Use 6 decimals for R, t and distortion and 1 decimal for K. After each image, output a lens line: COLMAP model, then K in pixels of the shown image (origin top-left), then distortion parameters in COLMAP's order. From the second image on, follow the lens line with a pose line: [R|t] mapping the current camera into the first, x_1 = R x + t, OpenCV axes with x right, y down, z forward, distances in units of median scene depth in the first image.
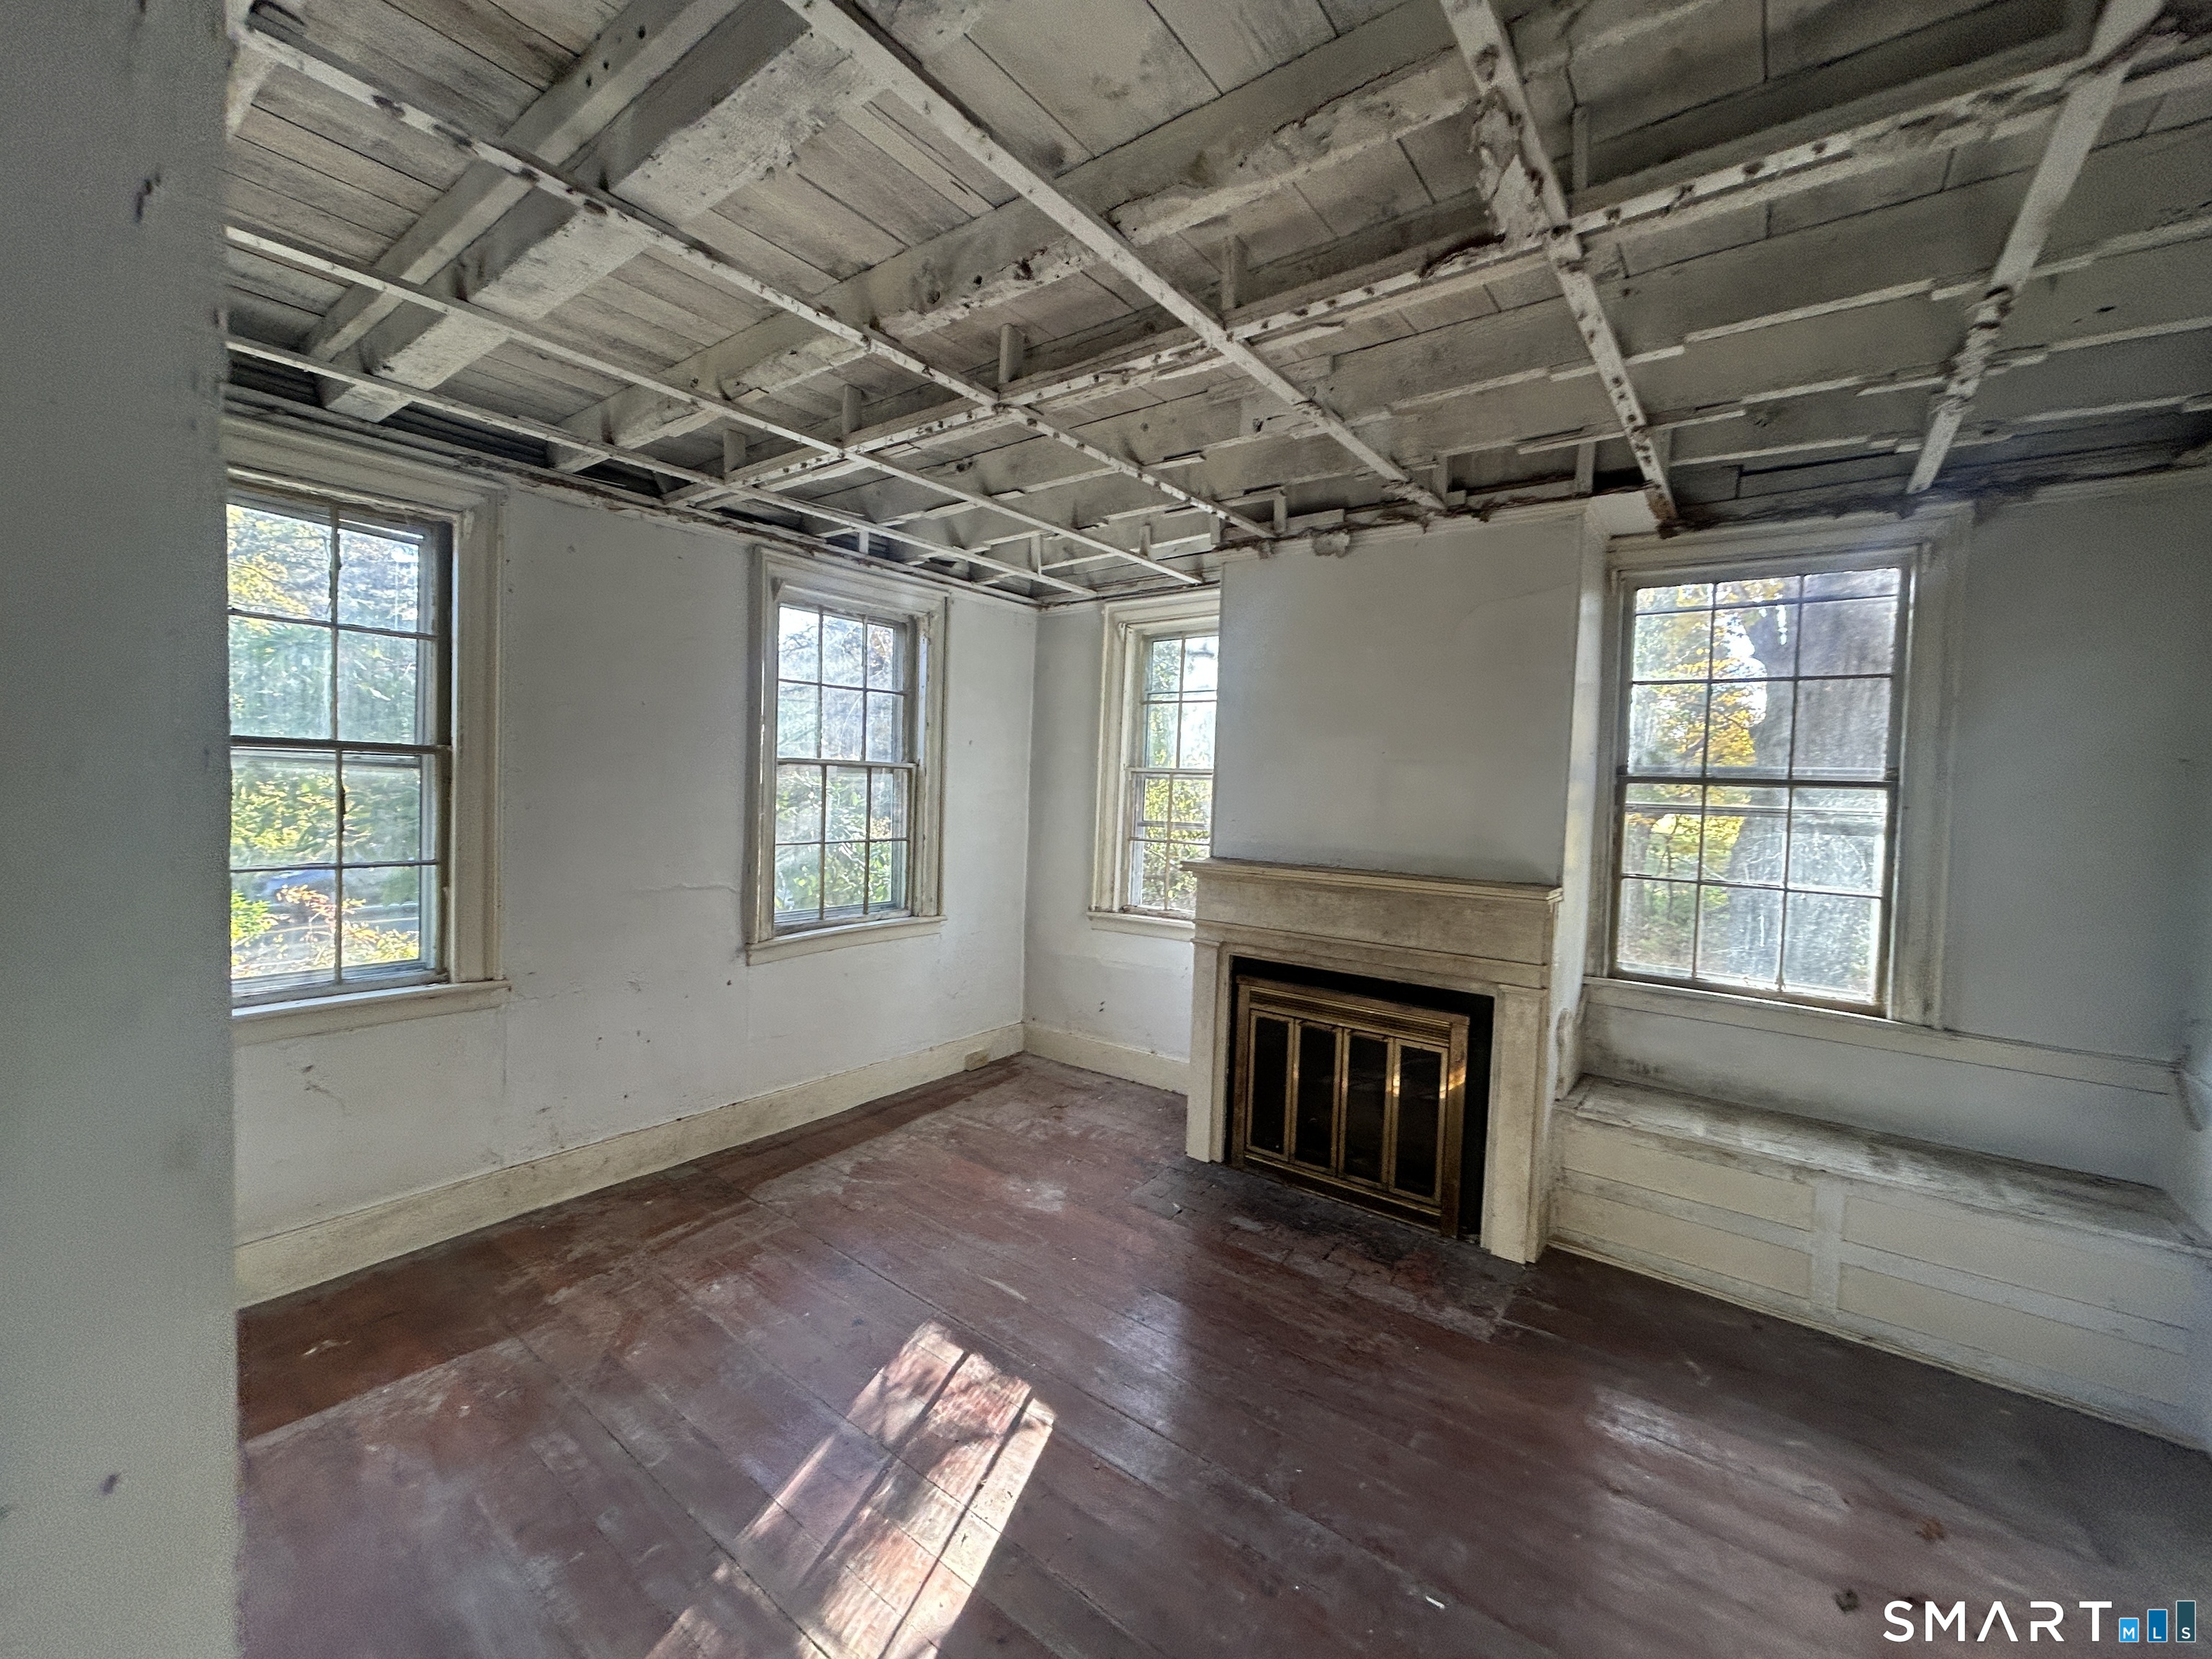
lens RADIAL K [[884.3, 0, 1110.2], [0, 884.3, 820.3], [0, 0, 1]] dist [-0.004625, 0.001419]
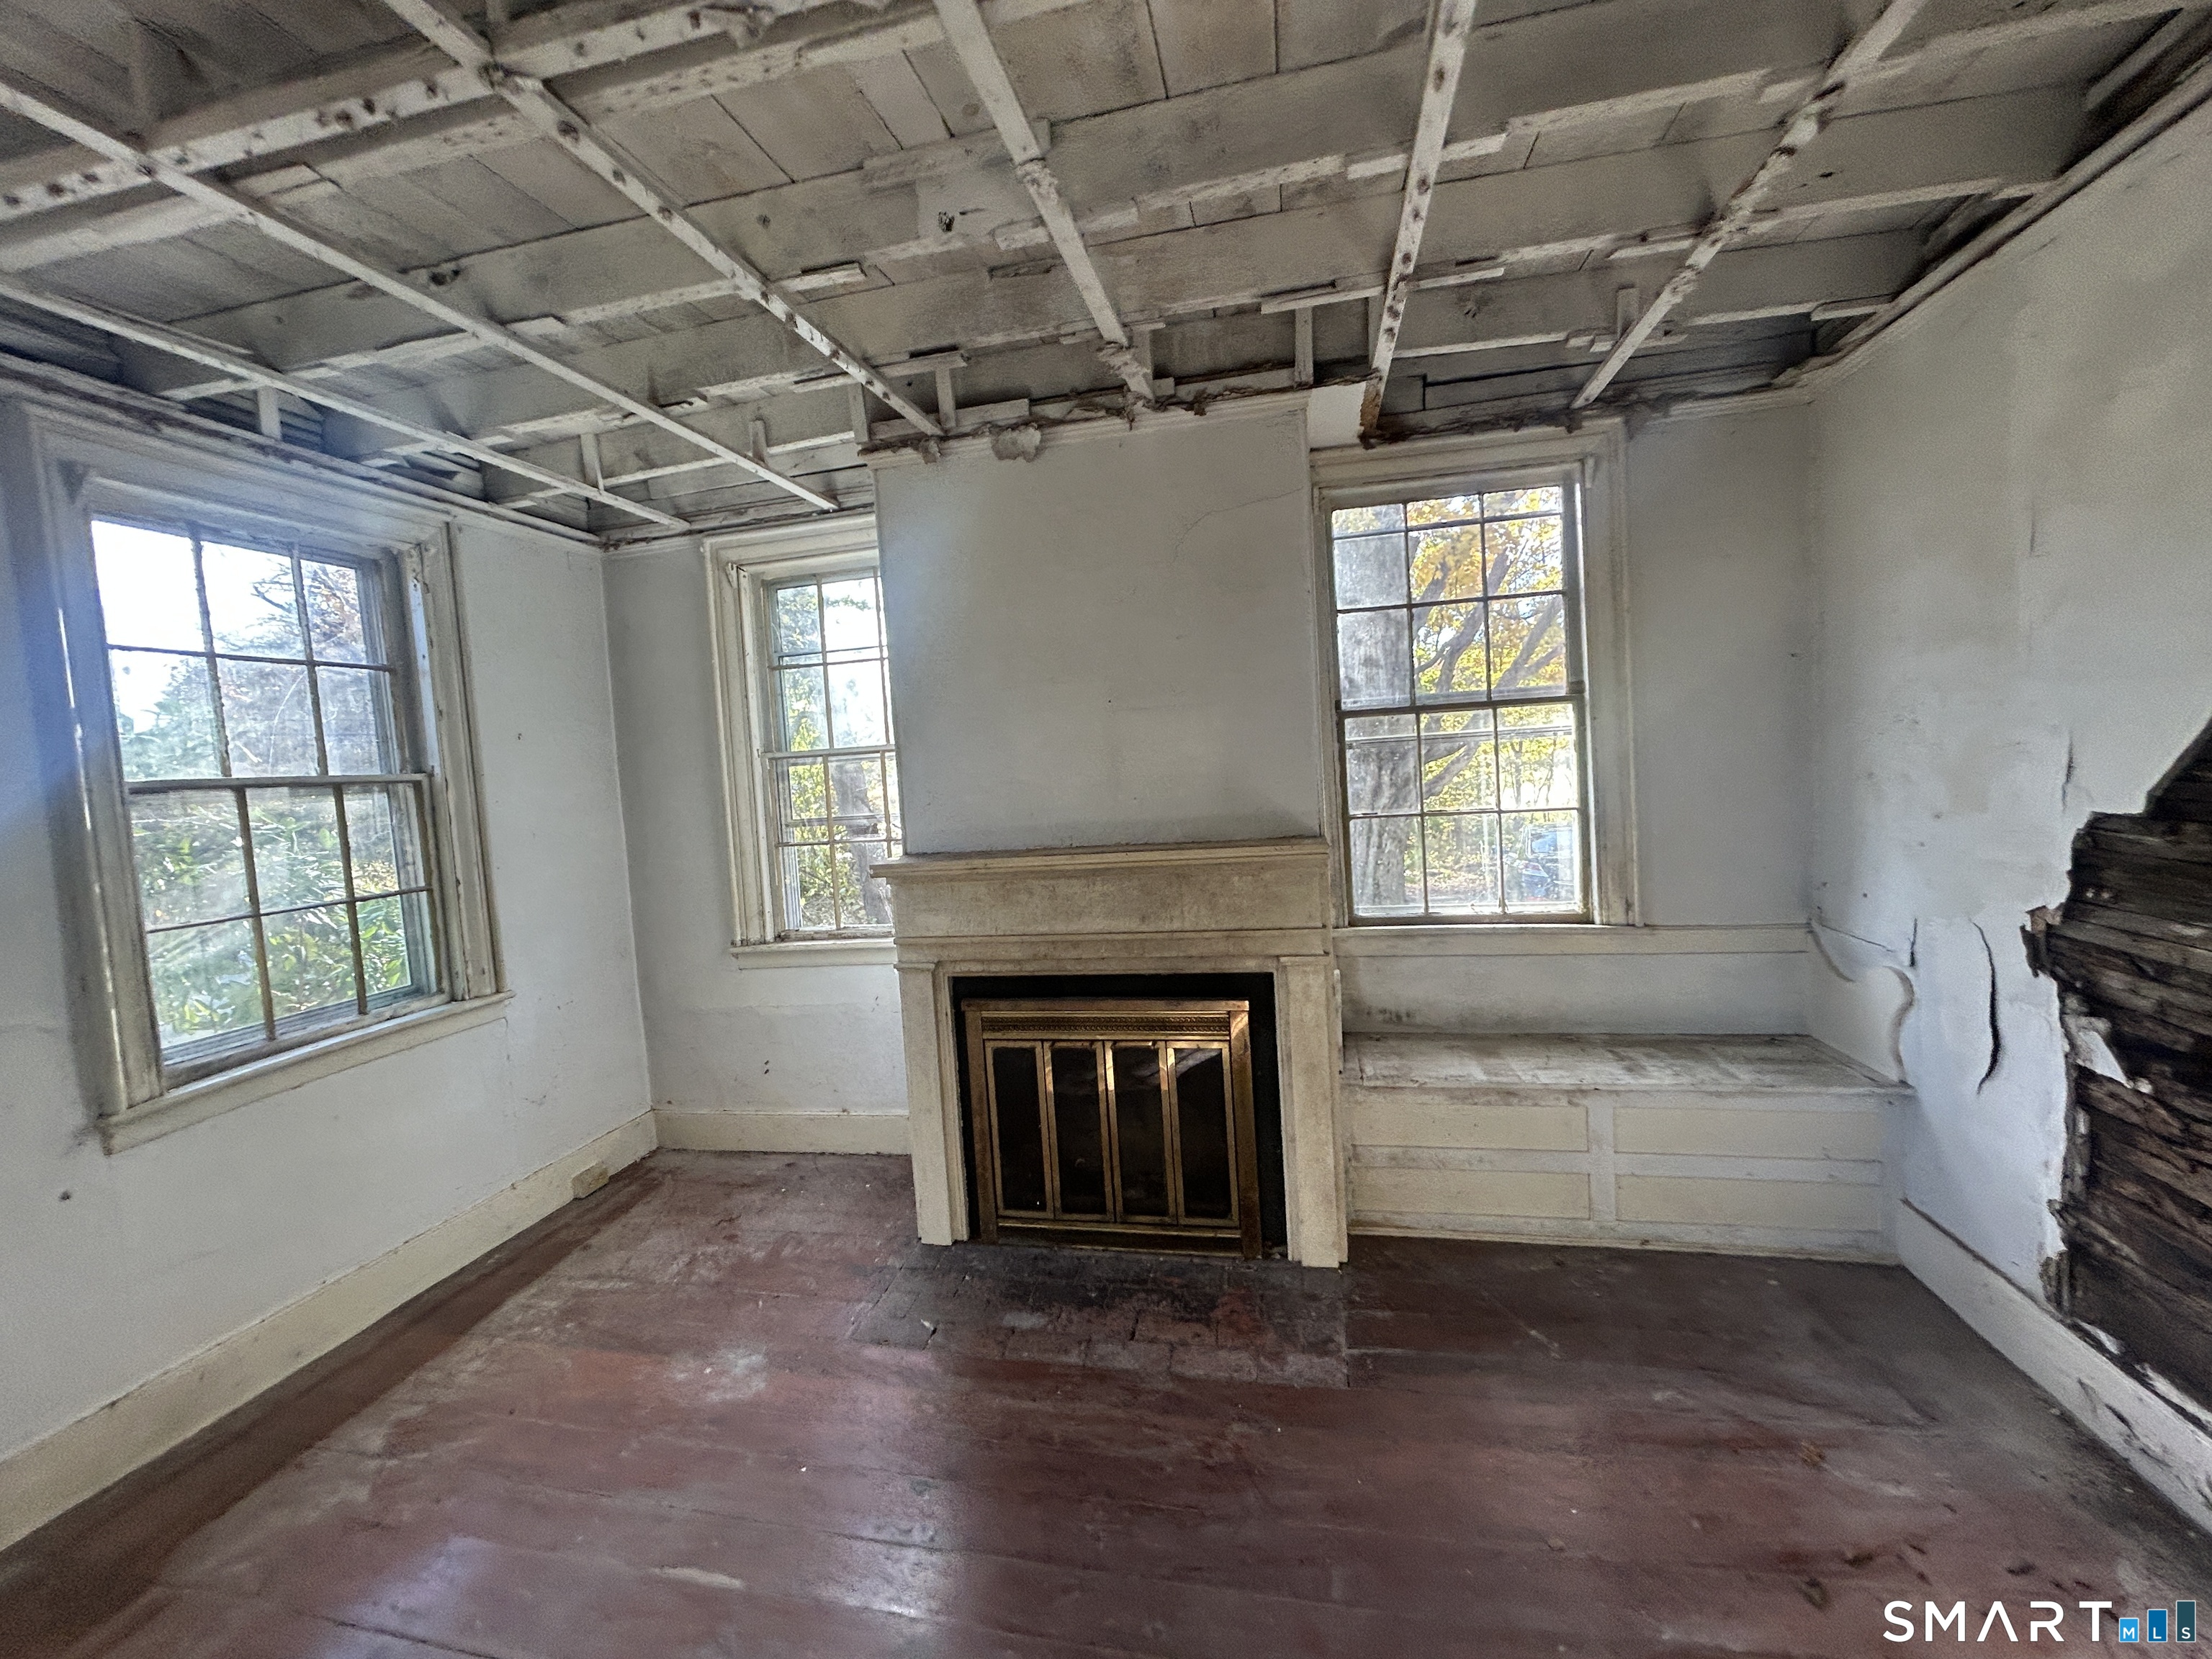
lens RADIAL K [[884.3, 0, 1102.7], [0, 884.3, 823.4], [0, 0, 1]] dist [-0.004625, 0.001419]
pose [[0.907143, -0.116956, 0.404244, -0.044057], [0.109668, 0.993113, 0.041229, 0.001811], [-0.406282, 0.006932, 0.913722, 0.263045]]
